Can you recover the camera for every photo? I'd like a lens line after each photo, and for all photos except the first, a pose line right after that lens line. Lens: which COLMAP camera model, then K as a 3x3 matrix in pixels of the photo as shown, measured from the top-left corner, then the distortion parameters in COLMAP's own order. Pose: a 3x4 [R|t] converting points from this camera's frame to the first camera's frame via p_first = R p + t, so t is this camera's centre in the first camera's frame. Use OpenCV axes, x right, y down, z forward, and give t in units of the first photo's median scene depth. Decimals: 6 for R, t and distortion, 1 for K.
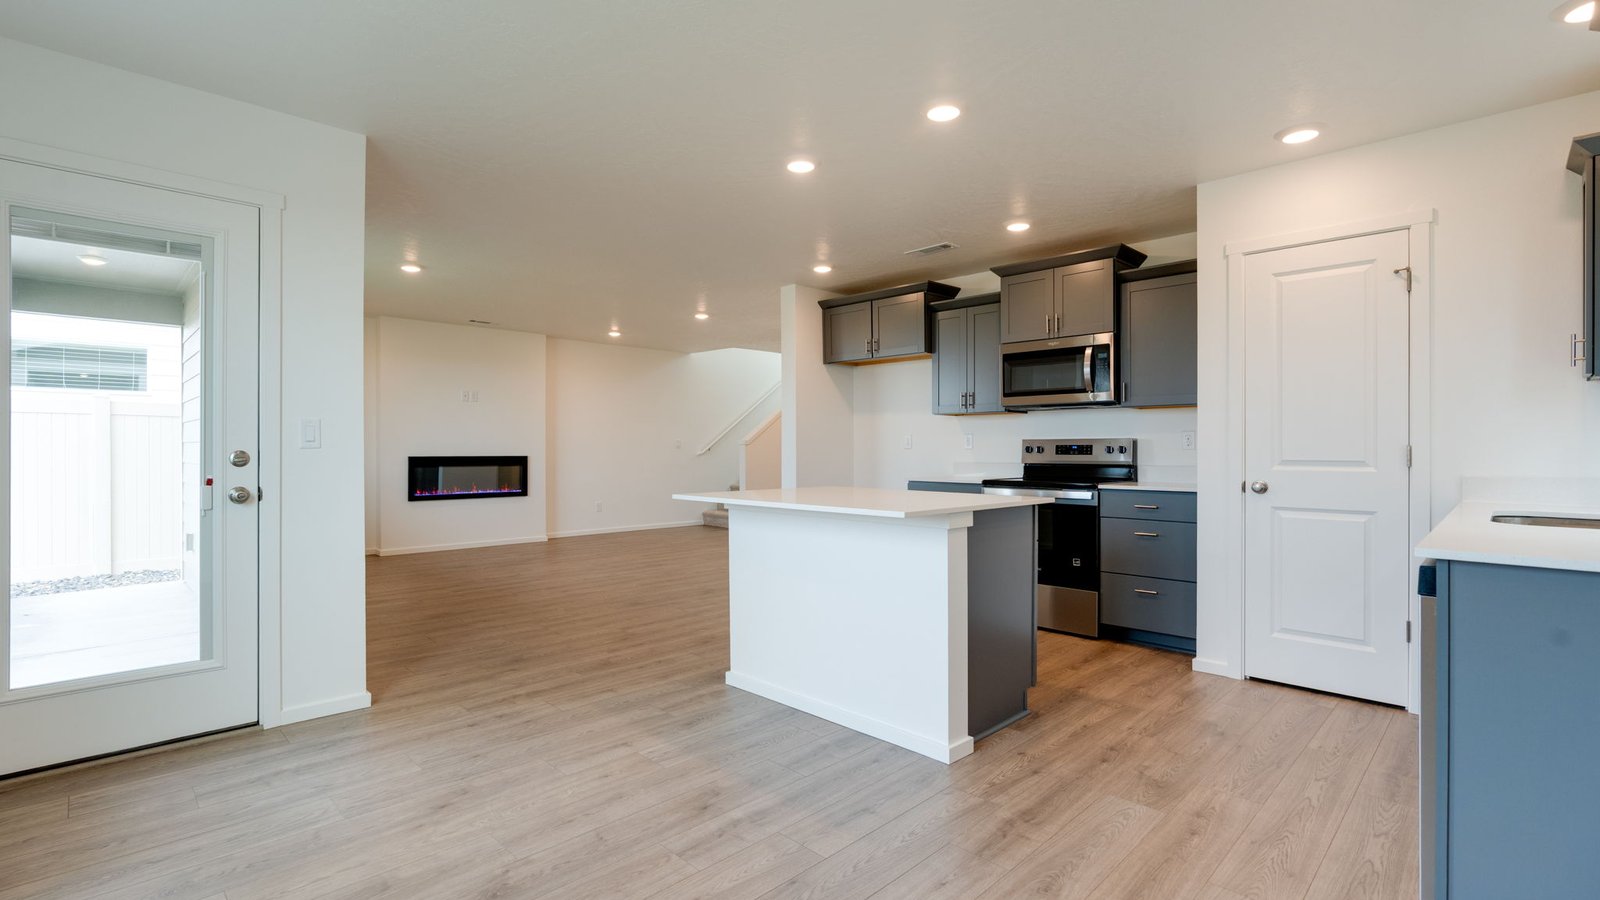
lens RADIAL K [[721.9, 0, 796.8], [0, 721.9, 450.4], [0, 0, 1]] dist [-0.014942, 0.003691]
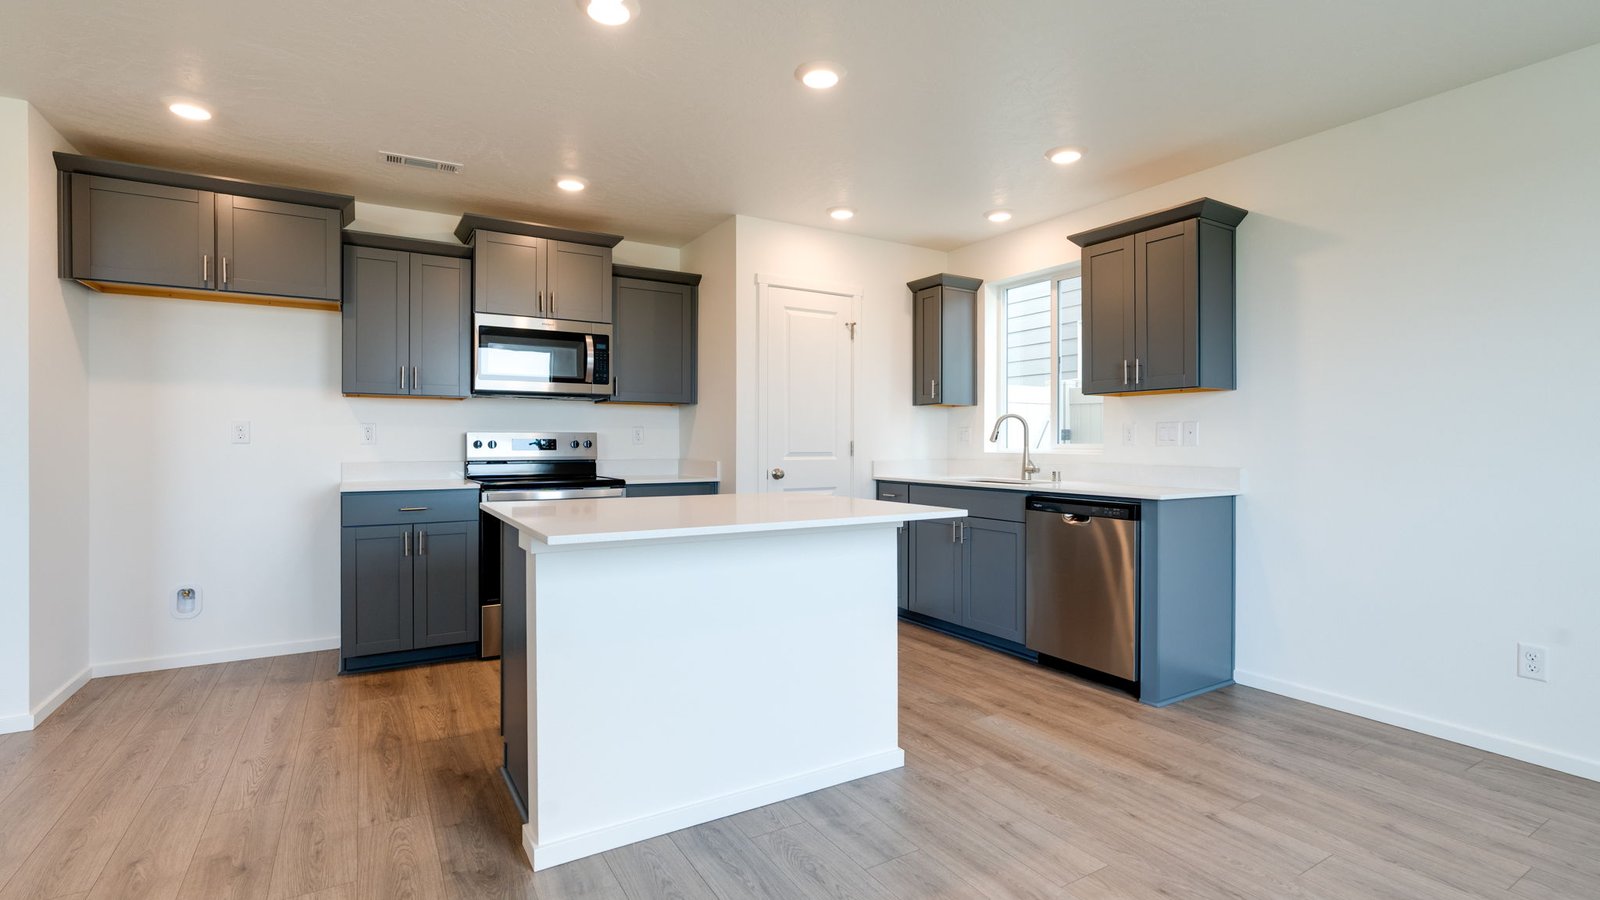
lens RADIAL K [[721.9, 0, 784.8], [0, 721.9, 446.2], [0, 0, 1]] dist [-0.014942, 0.003691]
pose [[0.250079, -0.007827, 0.968194, -0.449326], [0.001744, 0.999969, 0.007634, -0.005580], [-0.968224, -0.000220, 0.250085, 0.524371]]
